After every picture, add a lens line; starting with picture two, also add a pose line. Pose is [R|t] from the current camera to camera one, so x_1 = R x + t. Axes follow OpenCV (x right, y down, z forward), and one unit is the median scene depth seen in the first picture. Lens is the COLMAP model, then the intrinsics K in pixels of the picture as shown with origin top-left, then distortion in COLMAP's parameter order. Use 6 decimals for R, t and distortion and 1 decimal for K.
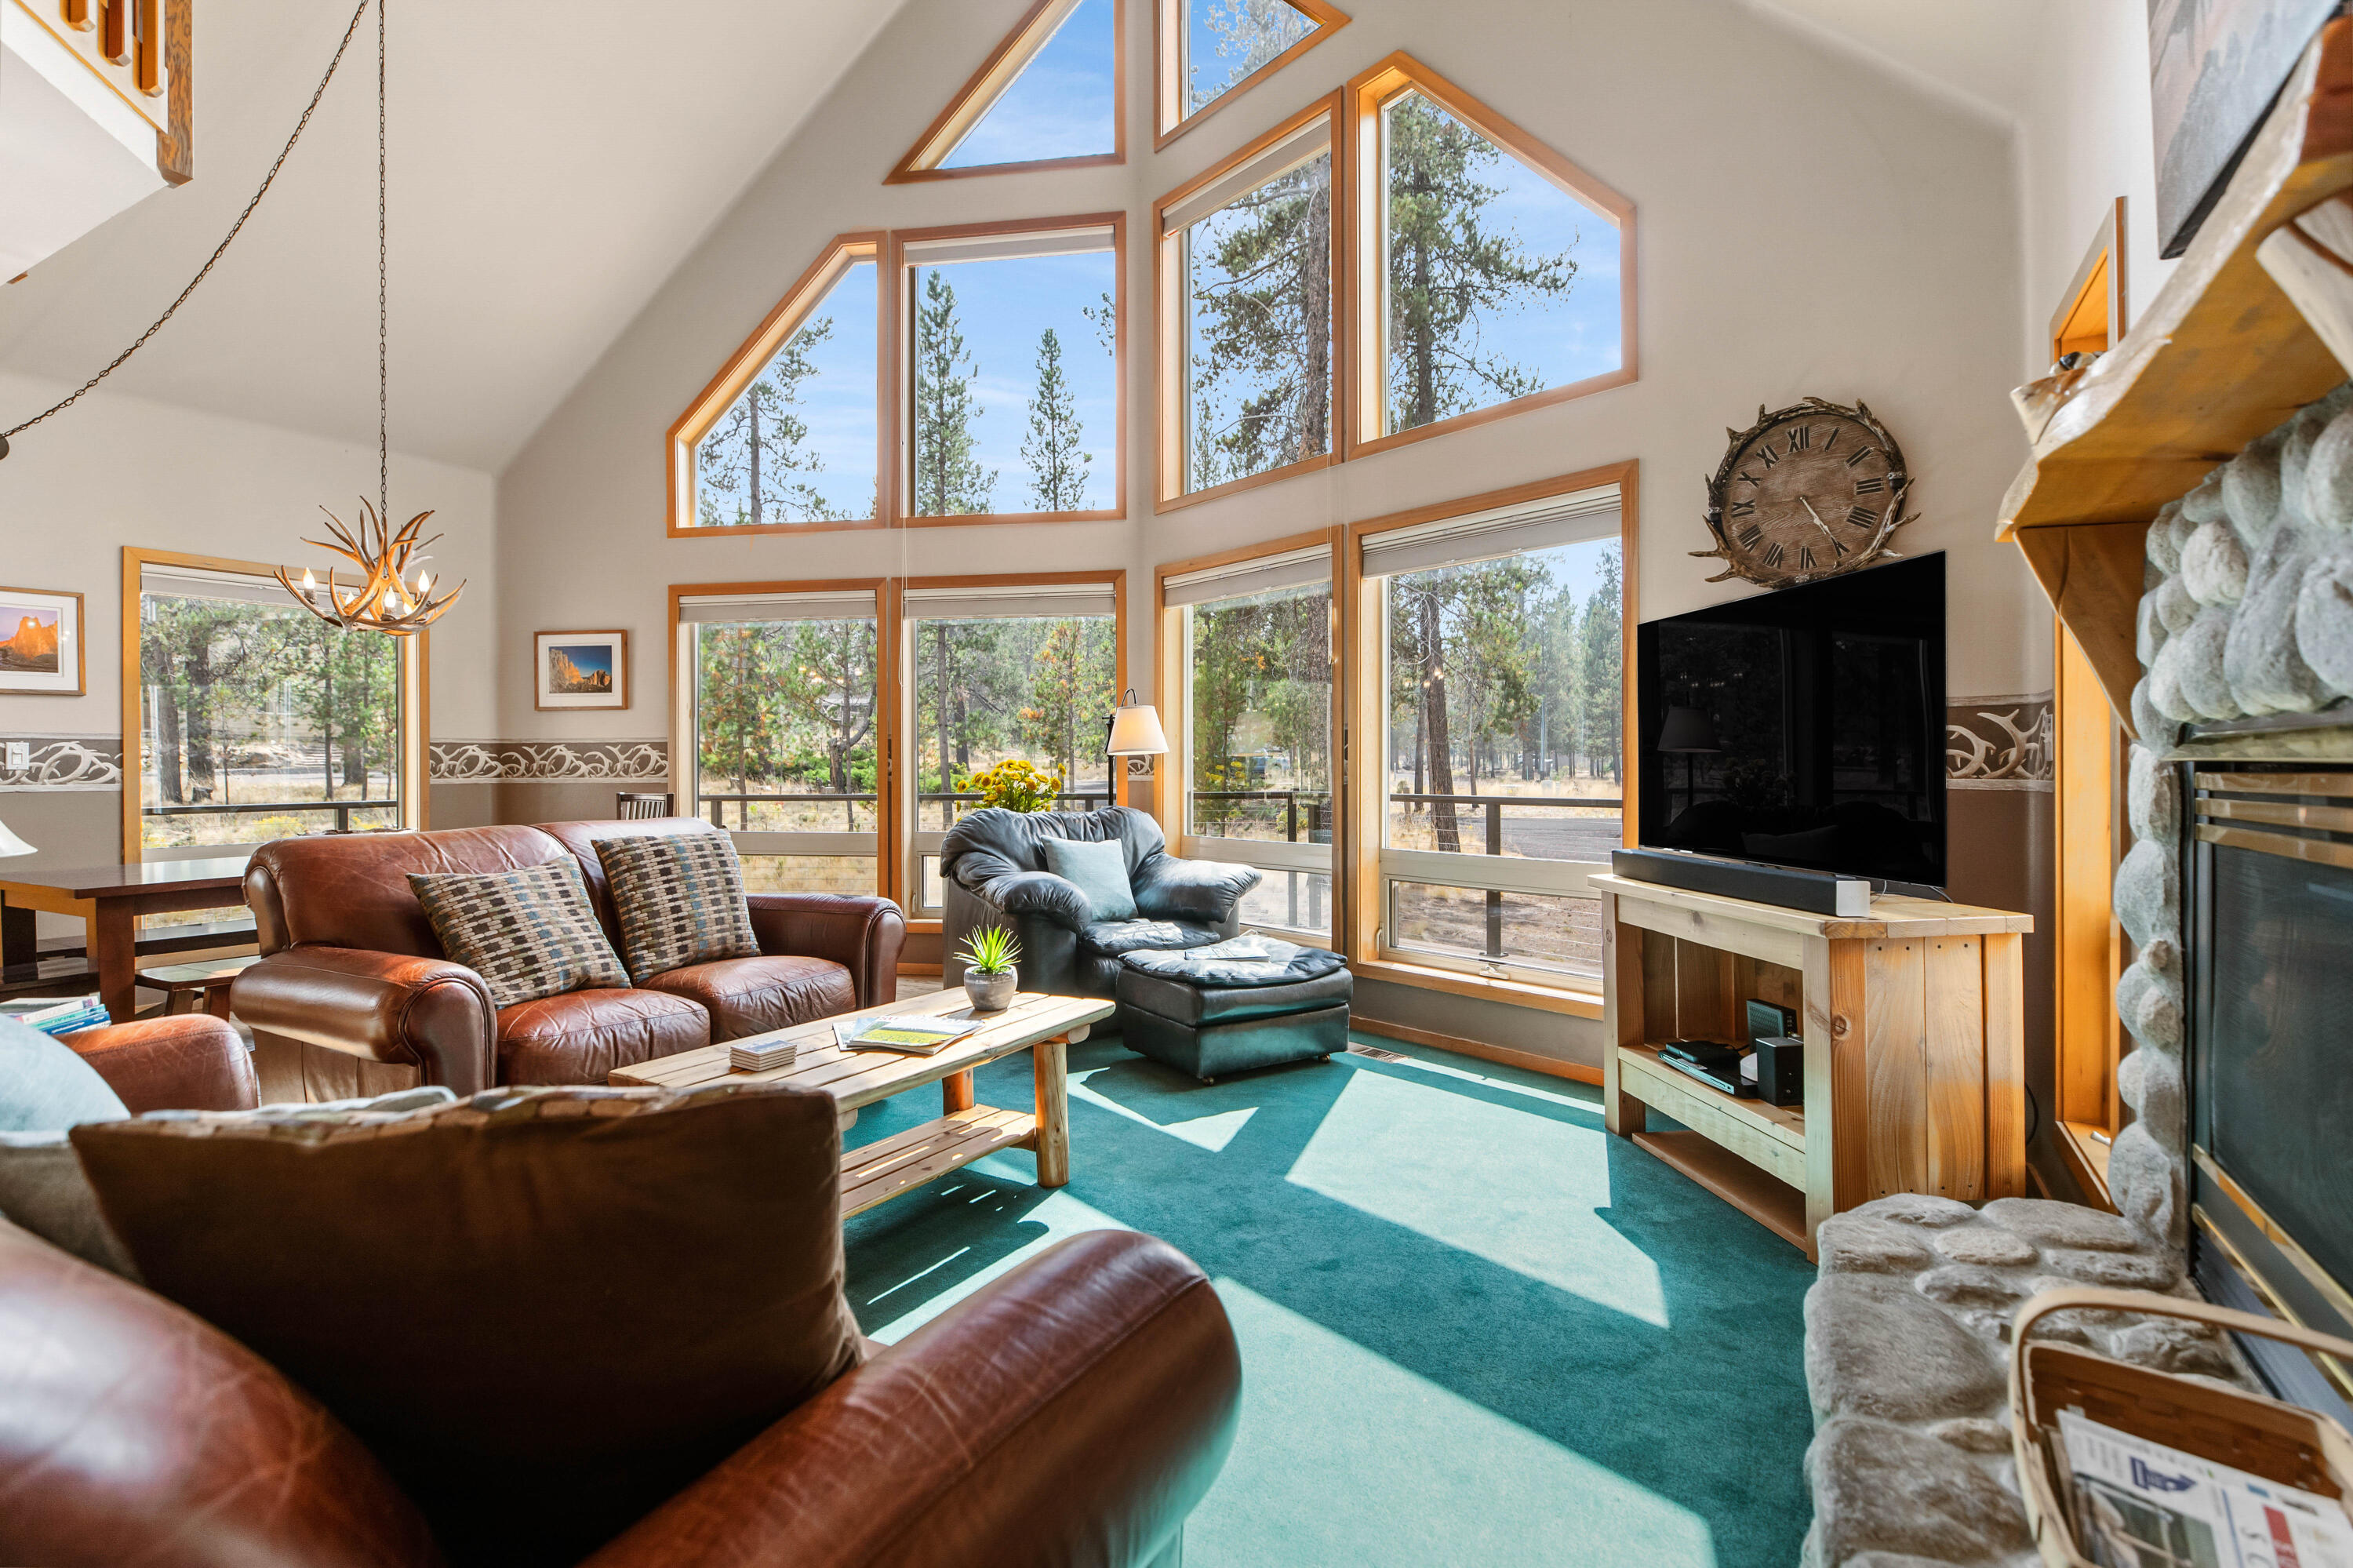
lens RADIAL K [[1149.3, 0, 1181.0], [0, 1149.3, 762.9], [0, 0, 1]] dist [-0.010531, 0.003750]
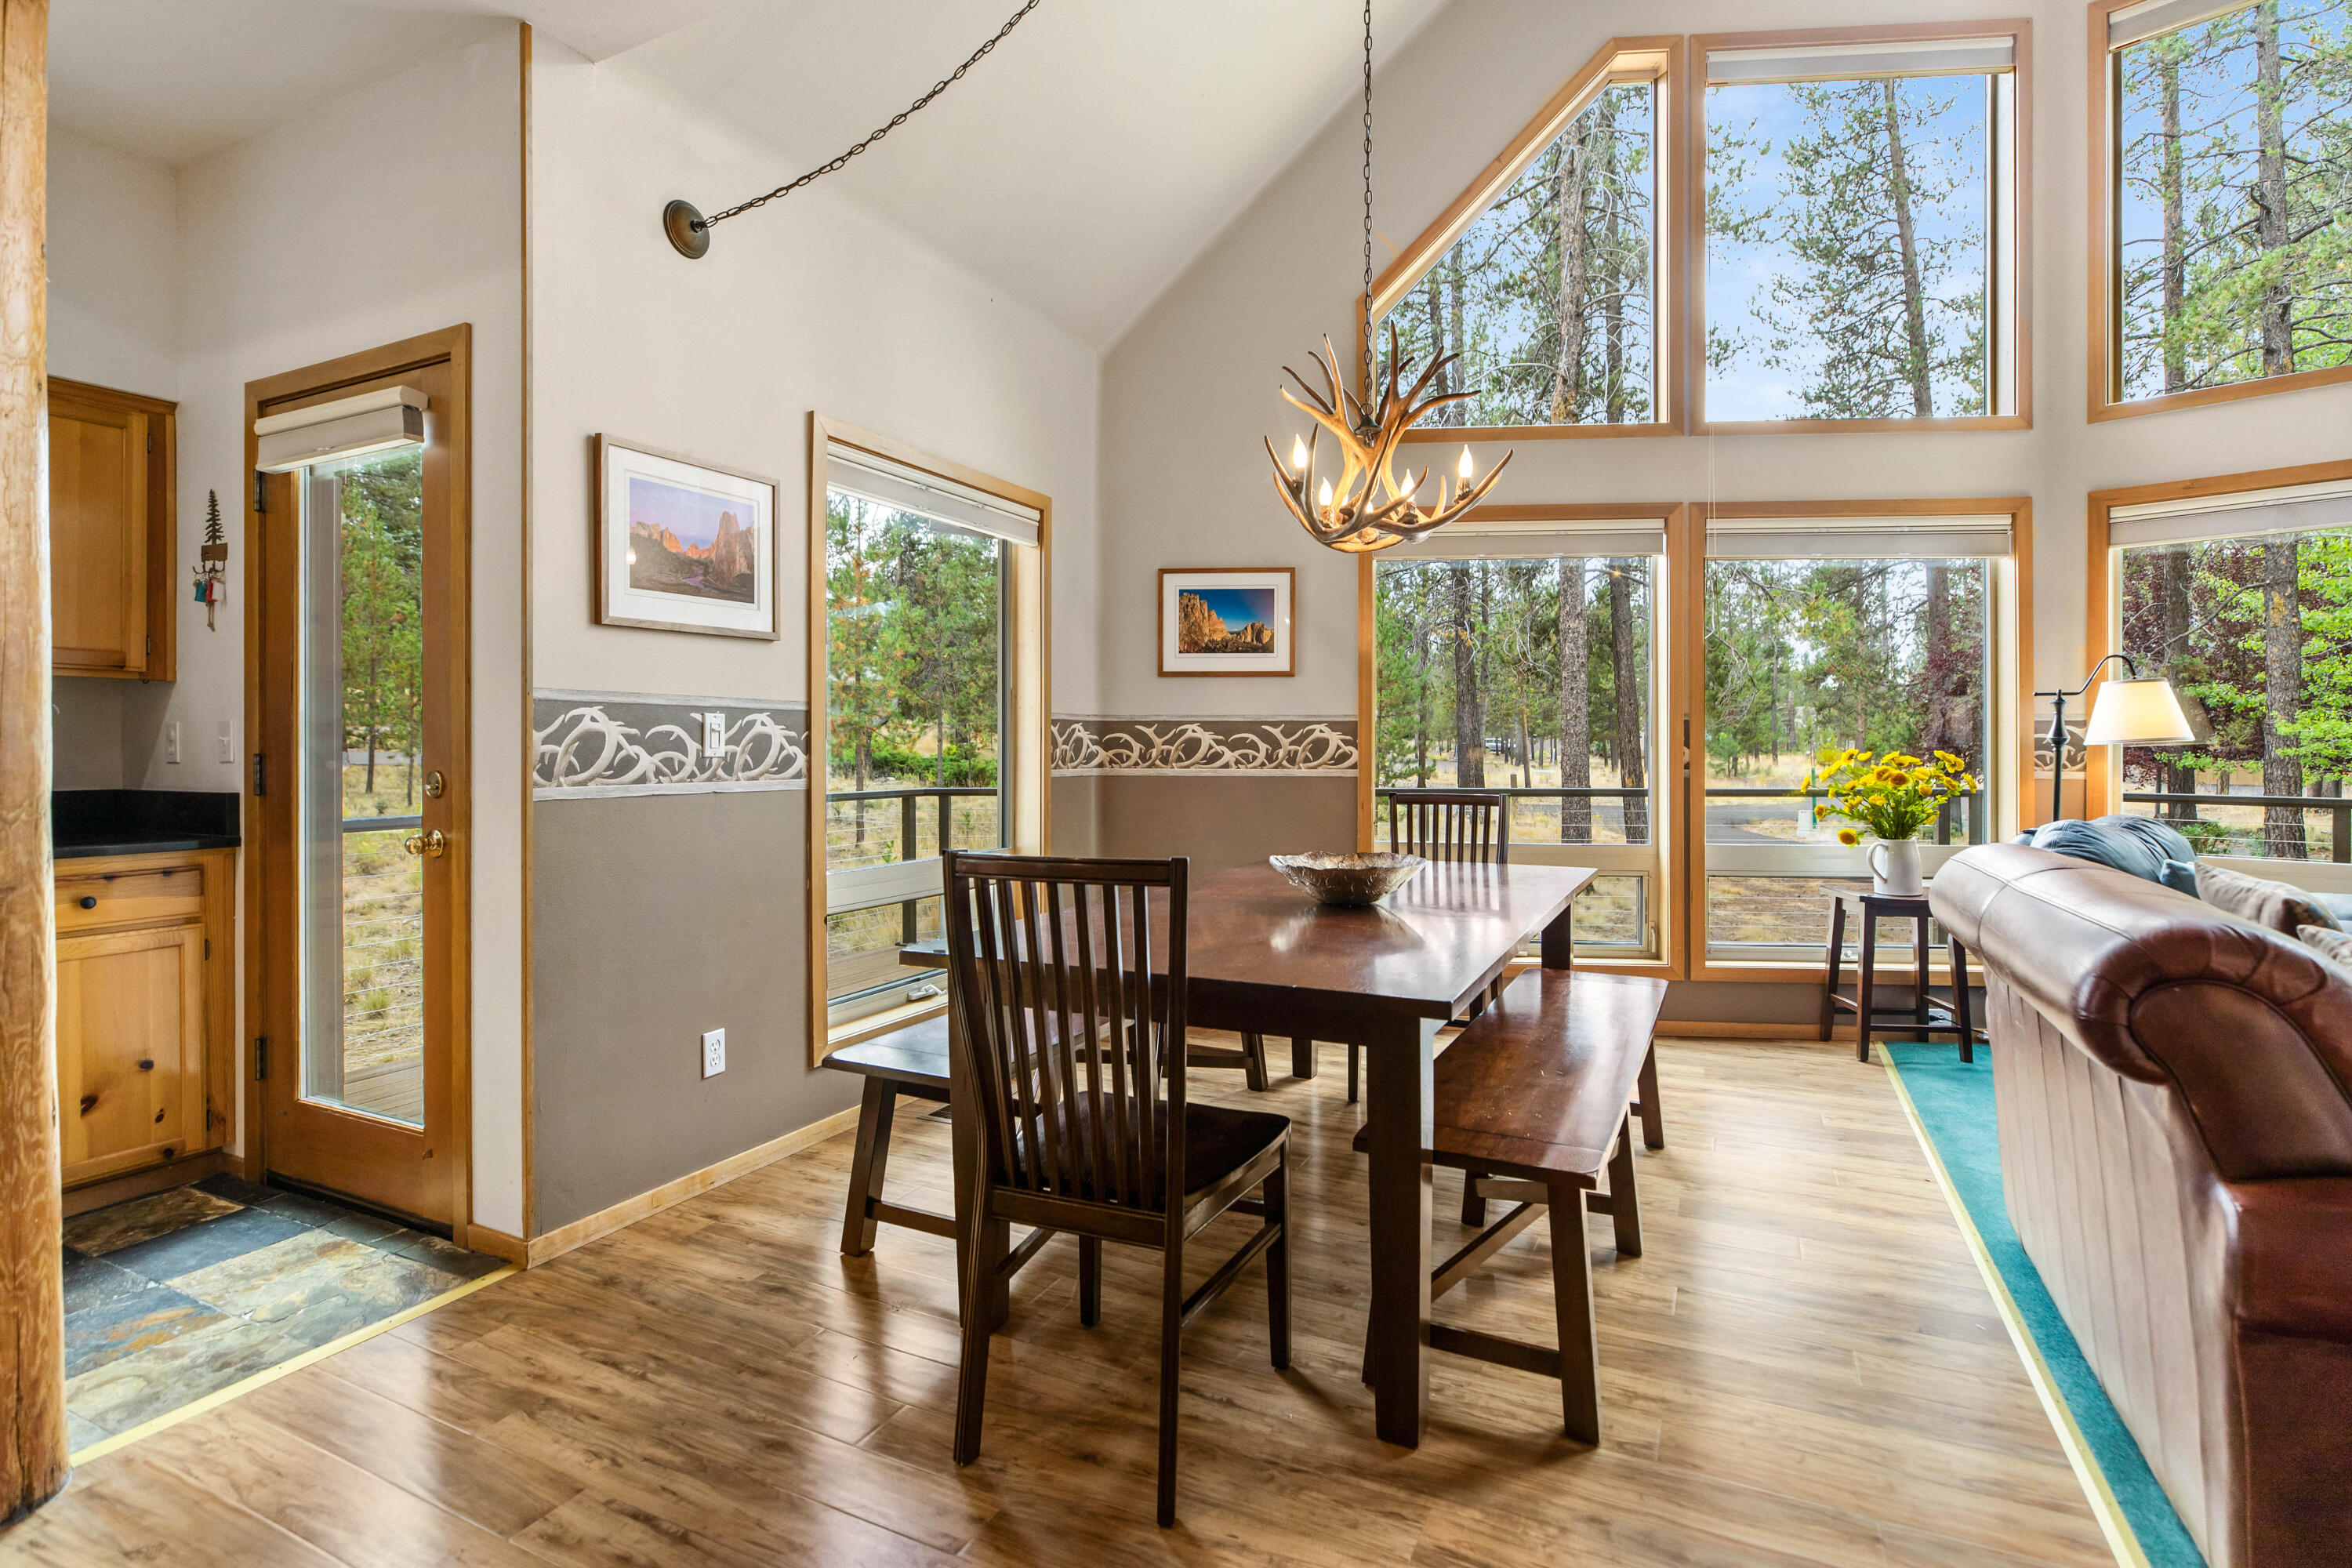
lens RADIAL K [[1148.7, 0, 1190.0], [0, 1148.7, 743.4], [0, 0, 1]] dist [-0.010531, 0.003750]
pose [[0.997849, 0.009208, 0.064910, -0.597155], [-0.009158, 0.999957, -0.001081, -0.002244], [-0.064917, 0.000484, 0.997891, 0.265382]]
